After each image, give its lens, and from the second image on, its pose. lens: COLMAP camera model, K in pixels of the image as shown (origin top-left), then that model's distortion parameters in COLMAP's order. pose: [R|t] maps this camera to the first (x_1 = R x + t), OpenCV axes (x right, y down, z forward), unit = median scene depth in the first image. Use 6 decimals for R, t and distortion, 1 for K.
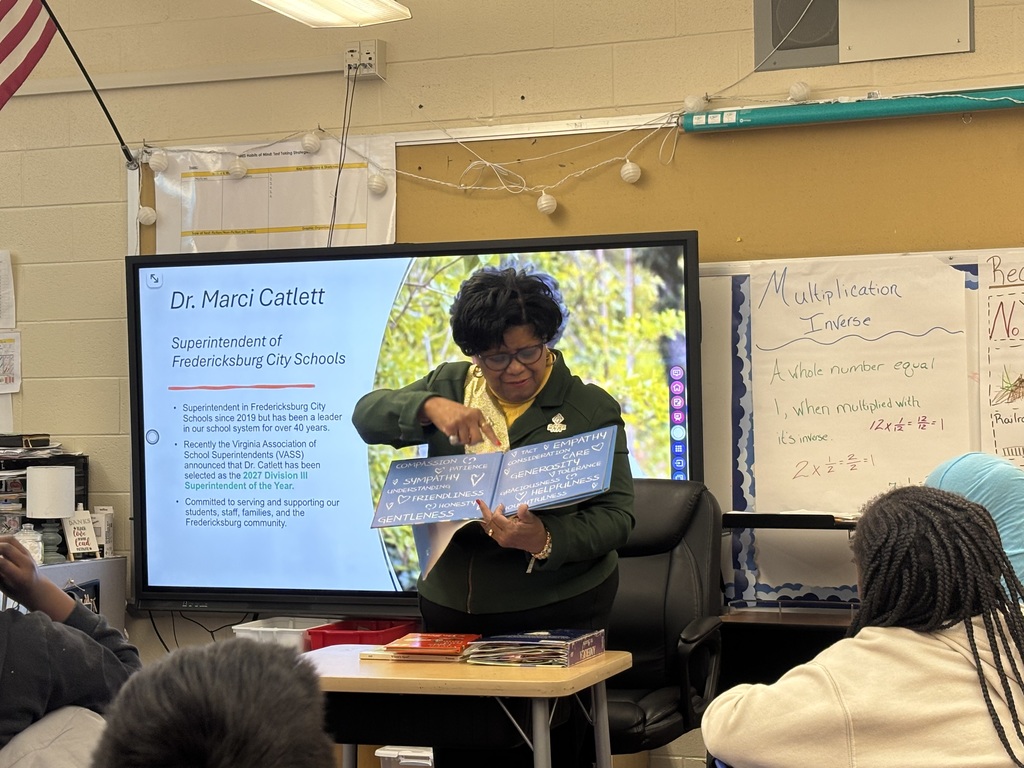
lens RADIAL K [[1861.4, 0, 512.0], [0, 1861.4, 384.0], [0, 0, 1]] dist [0.265691, -1.235997]
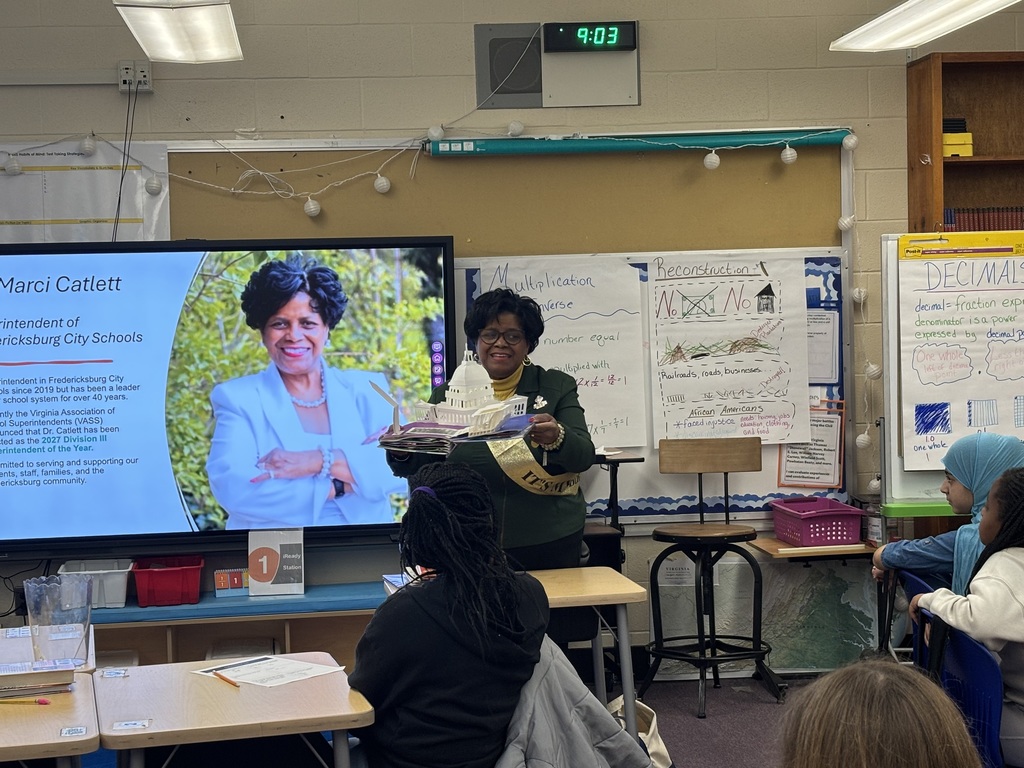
lens RADIAL K [[1861.4, 0, 512.0], [0, 1861.4, 384.0], [0, 0, 1]] dist [0.265691, -1.235997]
pose [[0.888219, -0.037468, 0.457891, -0.430991], [0.008108, 0.997792, 0.065918, -0.061173], [-0.459350, -0.054837, 0.886561, -0.151598]]
